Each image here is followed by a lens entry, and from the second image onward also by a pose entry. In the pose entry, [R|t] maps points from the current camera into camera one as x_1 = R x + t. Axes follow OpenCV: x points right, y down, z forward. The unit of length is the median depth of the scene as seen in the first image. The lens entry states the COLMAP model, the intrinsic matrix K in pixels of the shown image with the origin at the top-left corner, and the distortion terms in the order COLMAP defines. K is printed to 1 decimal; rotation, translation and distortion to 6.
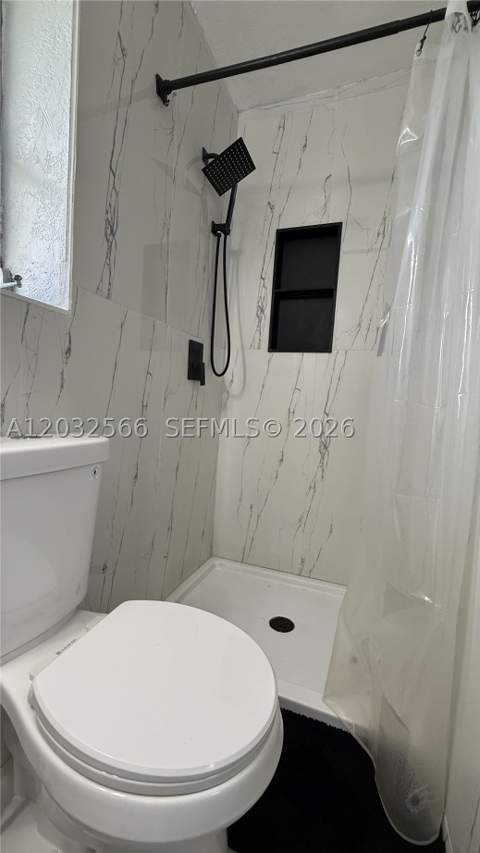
lens RADIAL K [[338.3, 0, 240.0], [0, 338.3, 426.5], [0, 0, 1]] dist [-0.000114, 0.000530]
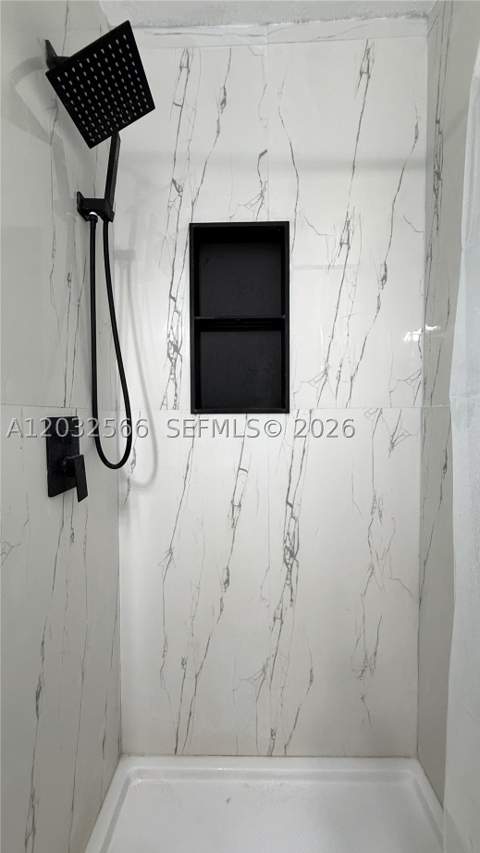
lens RADIAL K [[338.3, 0, 240.0], [0, 338.3, 426.5], [0, 0, 1]] dist [-0.000114, 0.000530]
pose [[0.944384, -0.077809, 0.319508, -0.037287], [0.088871, 0.995839, -0.020166, -0.188664], [-0.316610, 0.047439, 0.947369, 0.402714]]
